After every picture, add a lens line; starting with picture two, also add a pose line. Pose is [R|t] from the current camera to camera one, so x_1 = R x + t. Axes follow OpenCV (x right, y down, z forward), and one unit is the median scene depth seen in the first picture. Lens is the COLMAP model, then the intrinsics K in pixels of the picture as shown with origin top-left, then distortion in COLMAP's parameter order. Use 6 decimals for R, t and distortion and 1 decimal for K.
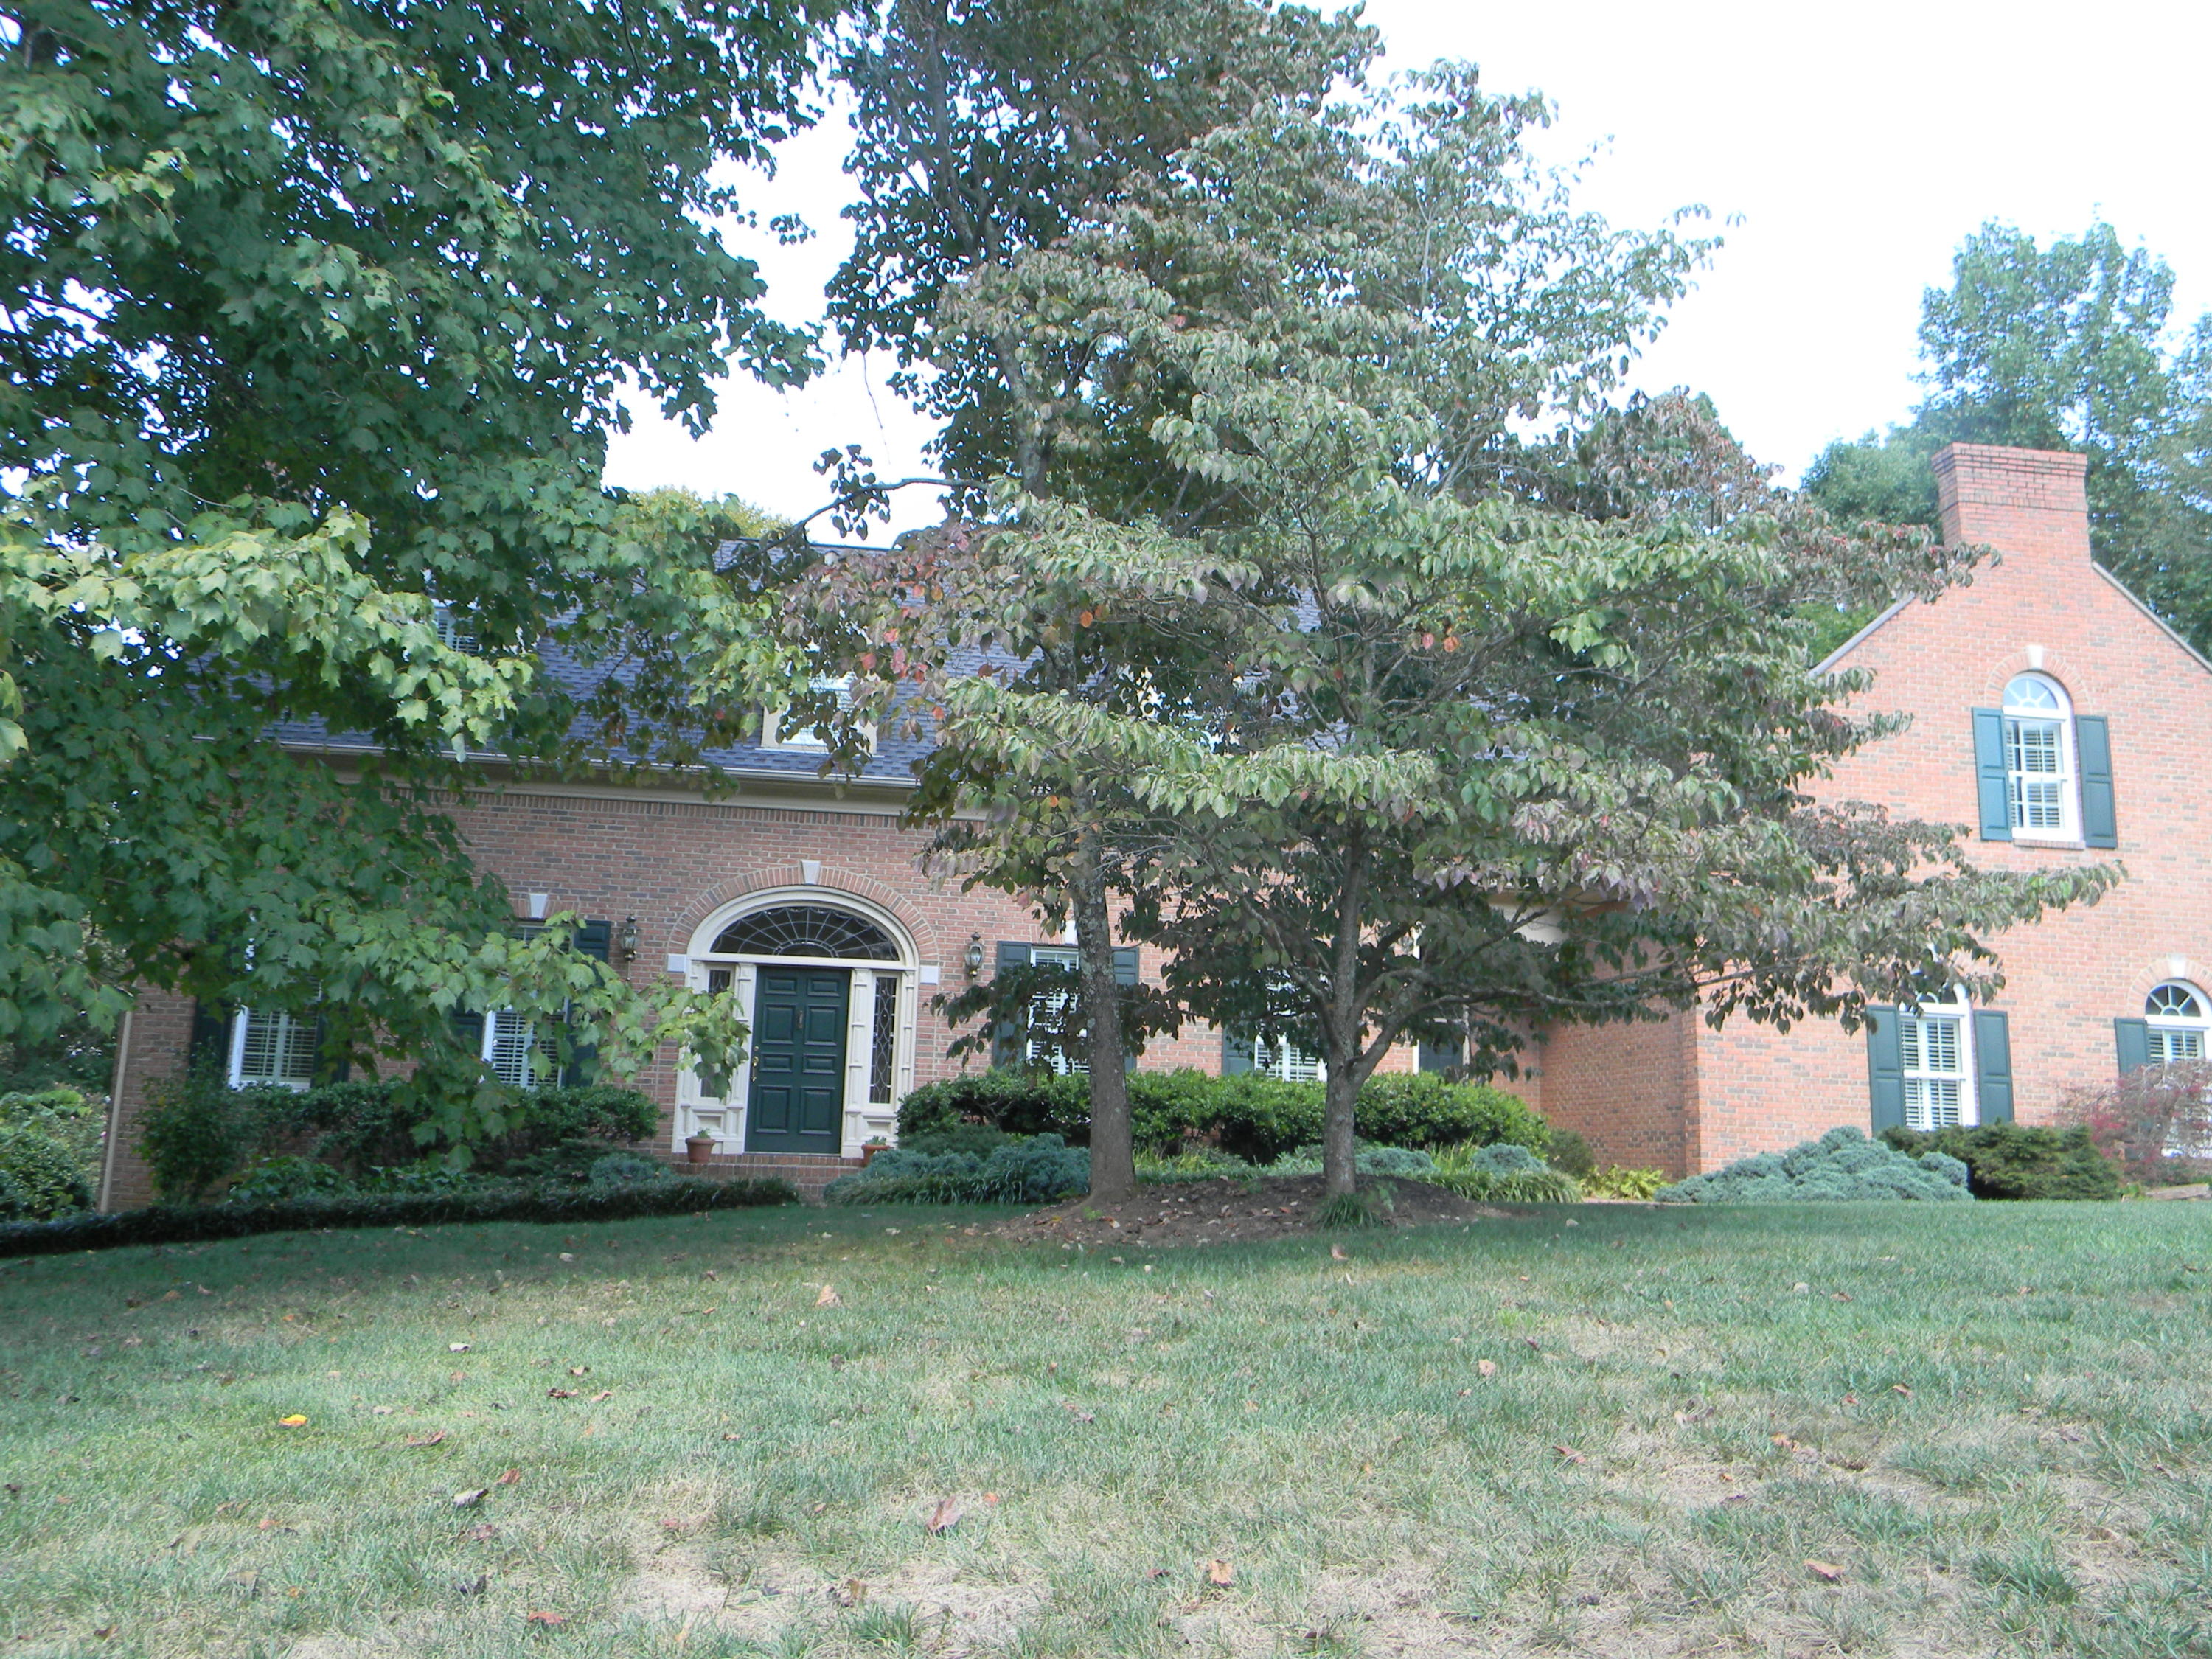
lens RADIAL K [[1779.5, 0, 1106.0], [0, 1779.5, 829.5], [0, 0, 1]] dist [0.016487, -0.006517]
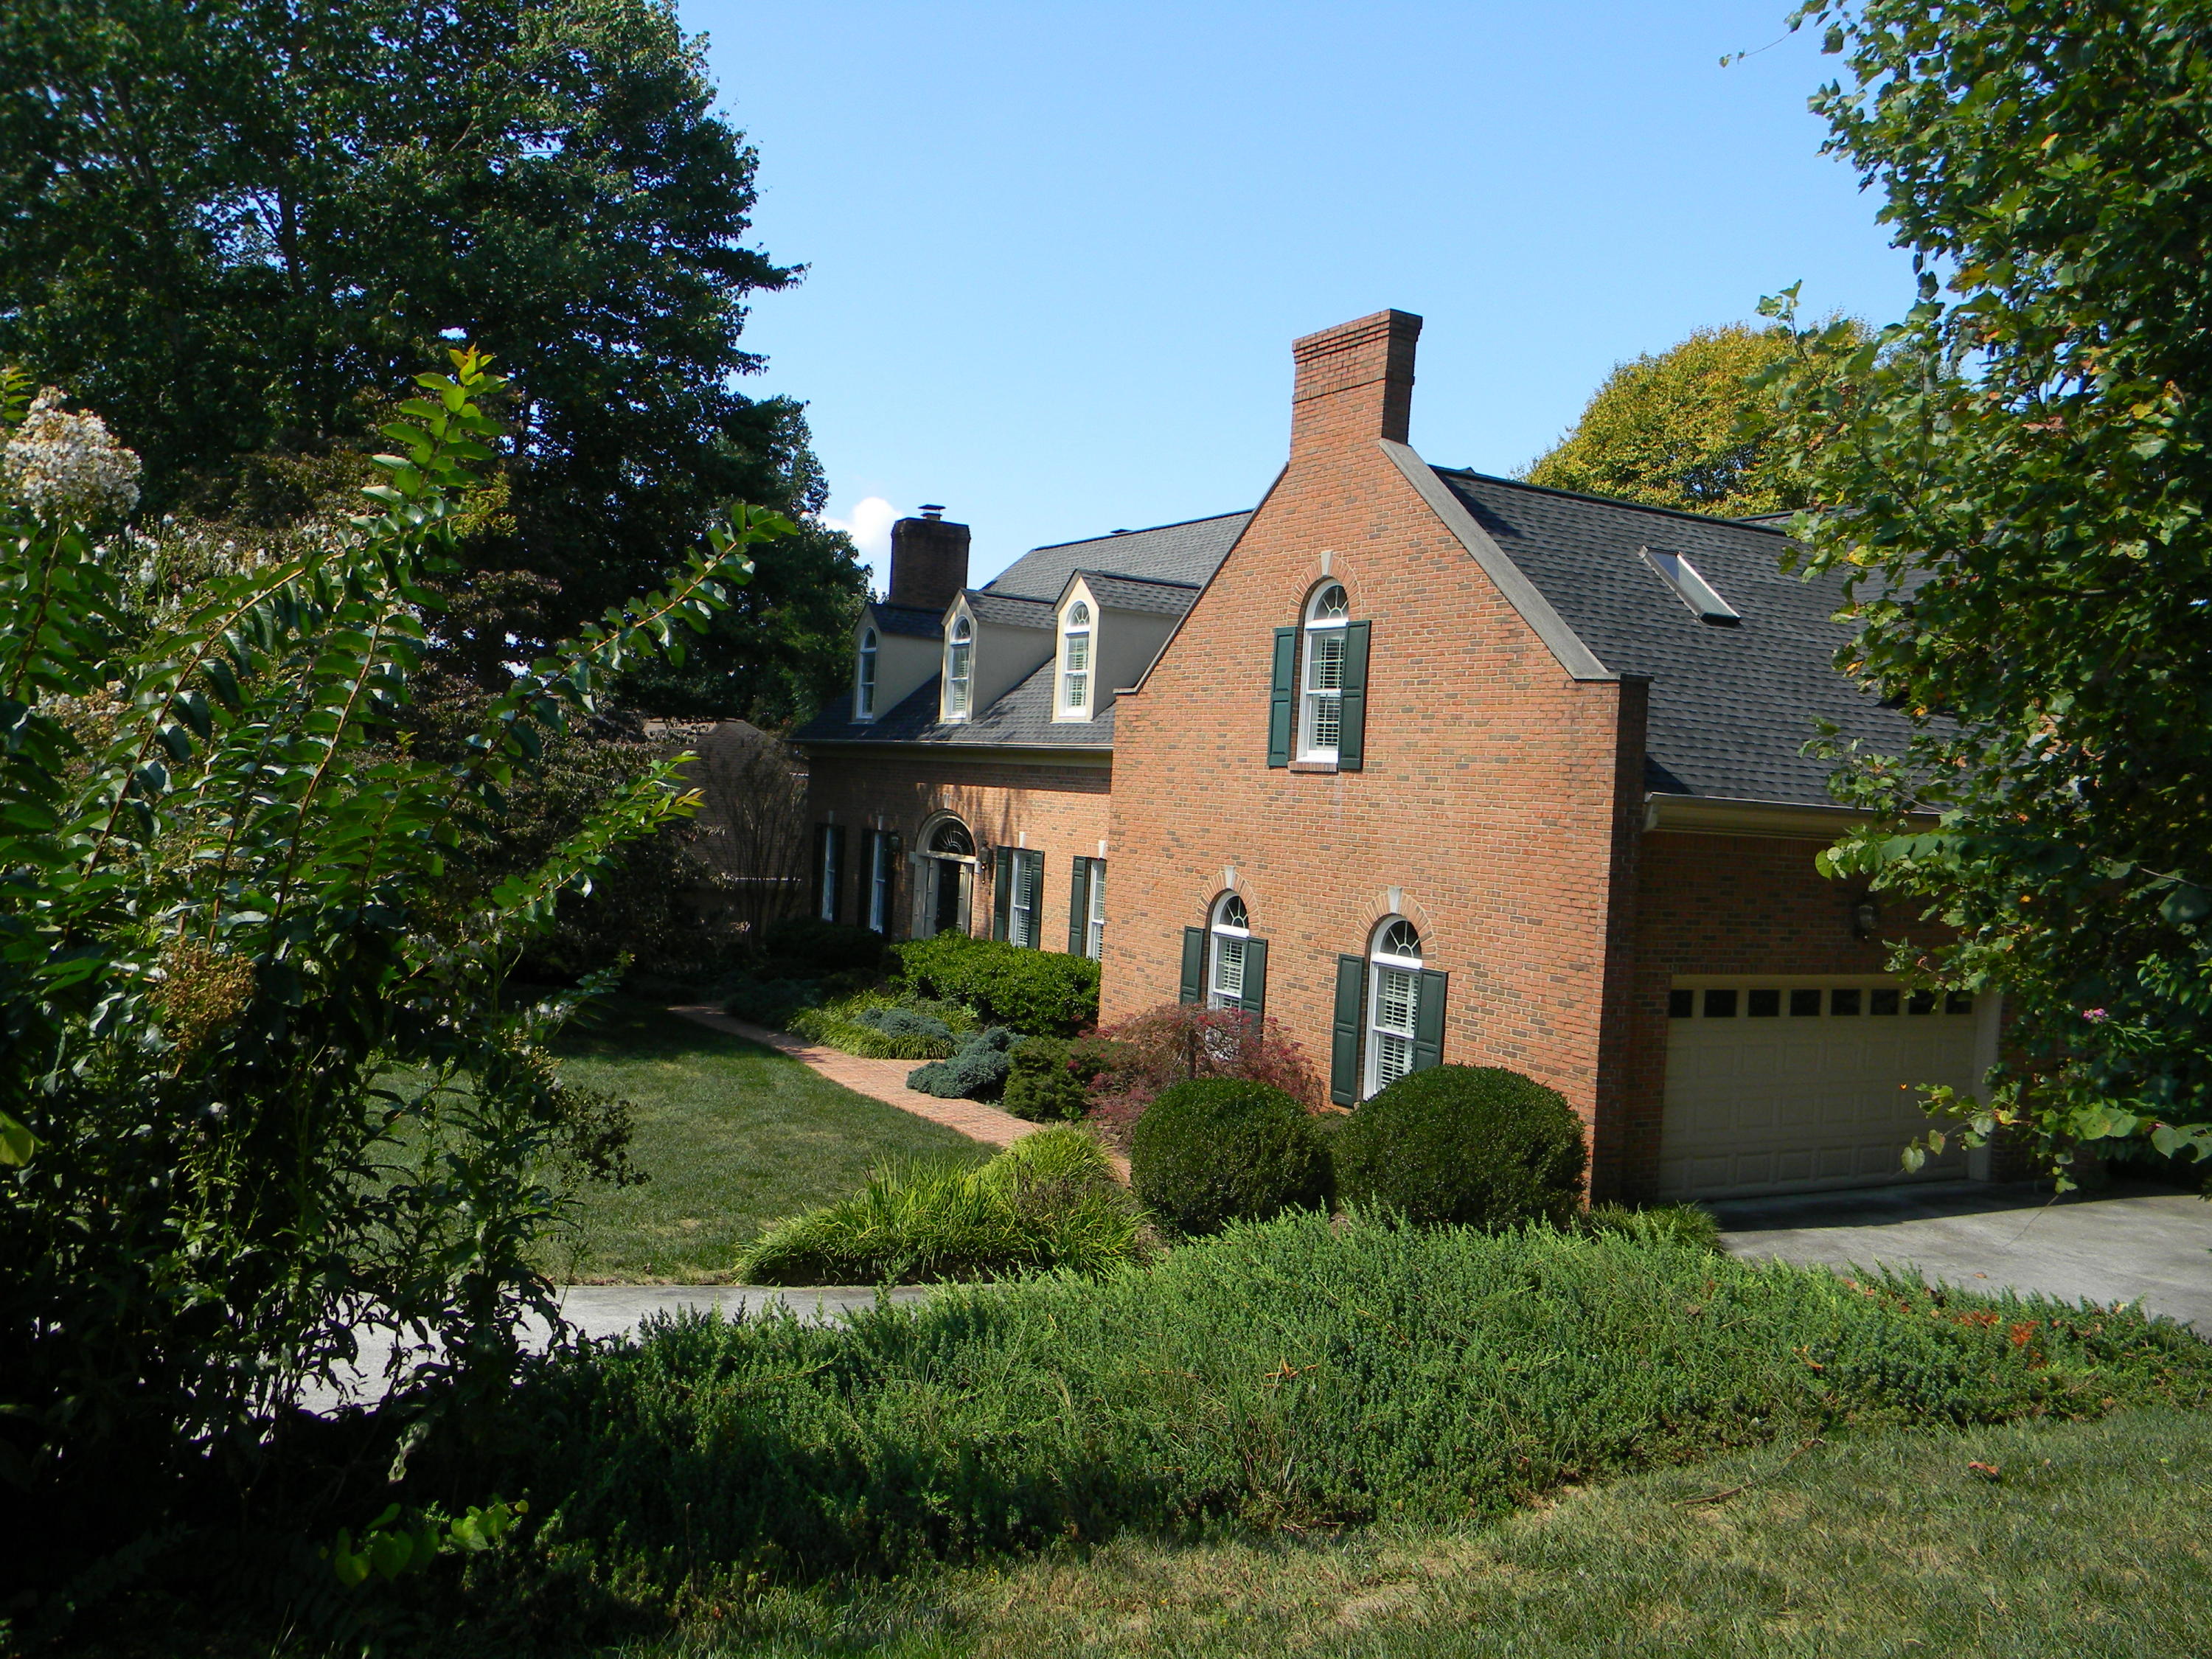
lens RADIAL K [[1779.5, 0, 1106.0], [0, 1779.5, 829.5], [0, 0, 1]] dist [0.016487, -0.006517]
pose [[0.372346, 0.011166, -0.928027, 1.386556], [0.129091, 0.989585, 0.063701, -0.034468], [0.919072, -0.143519, 0.367027, 0.554684]]
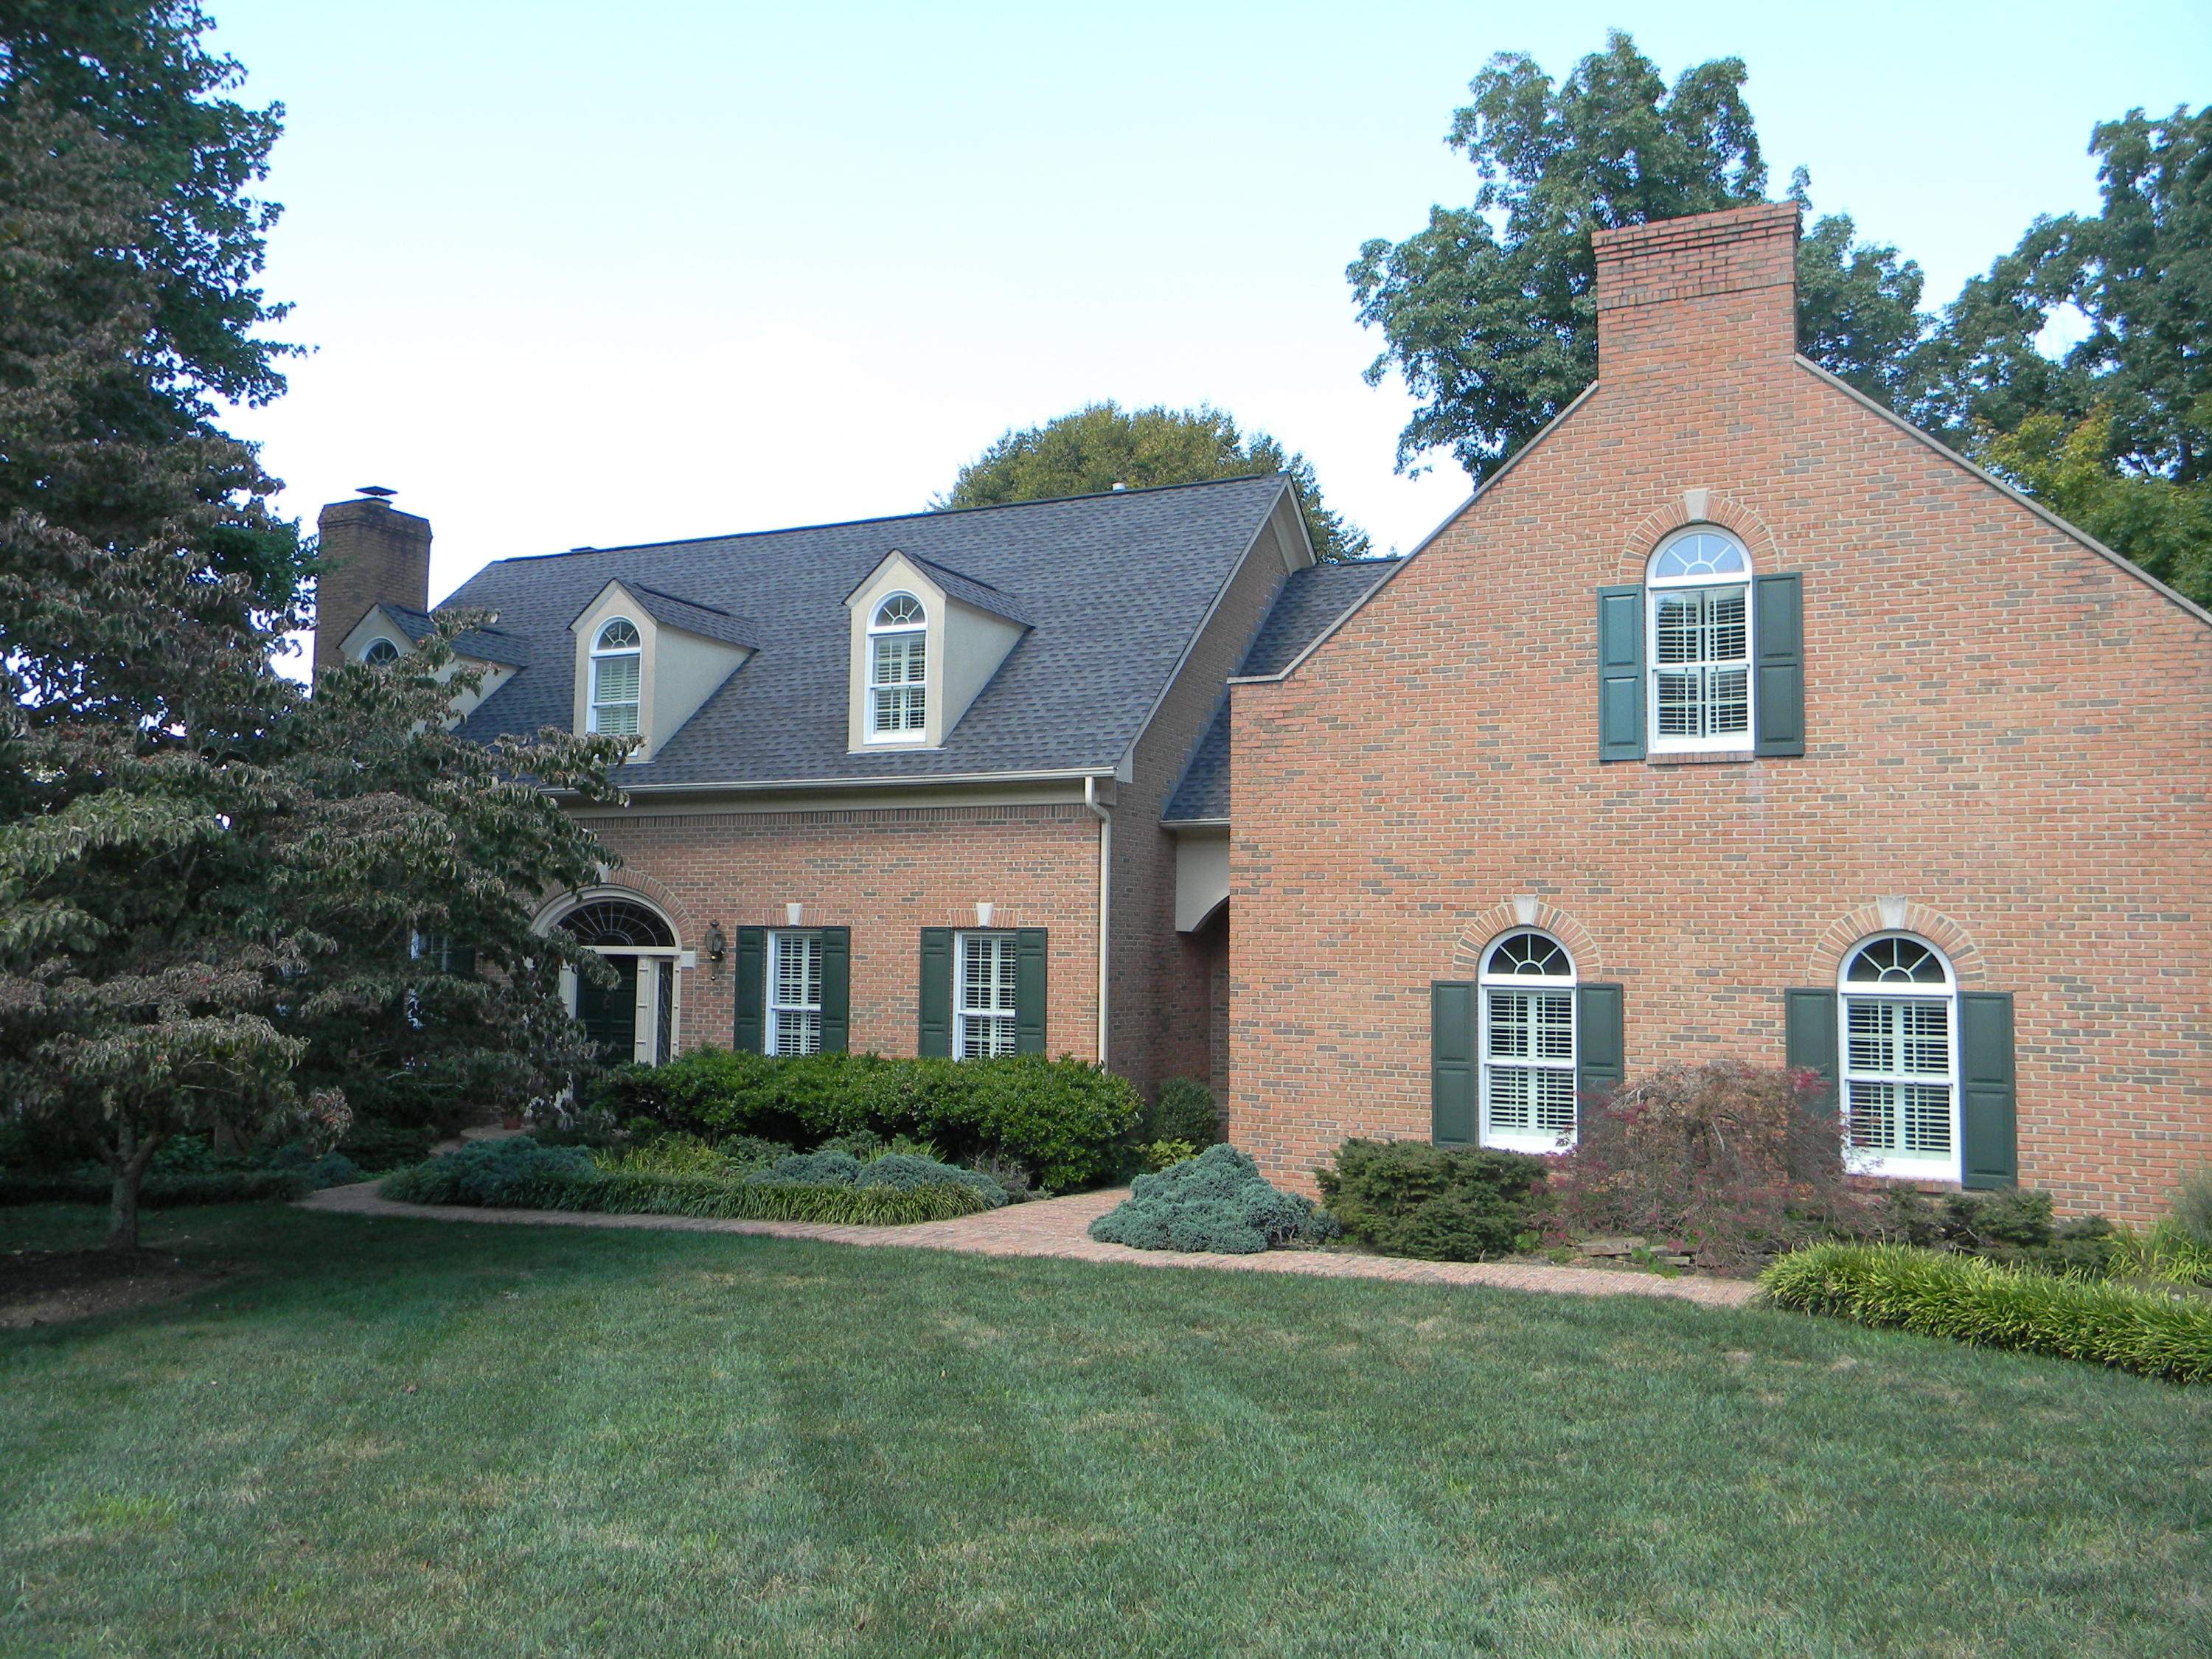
lens RADIAL K [[1778.8, 0, 1106.0], [0, 1778.8, 829.5], [0, 0, 1]] dist [0.009789, -0.002056]
pose [[0.829289, -0.060083, -0.555581, 0.746568], [0.116490, 0.990949, 0.066714, -0.042082], [0.546544, -0.120044, 0.828782, 0.242248]]
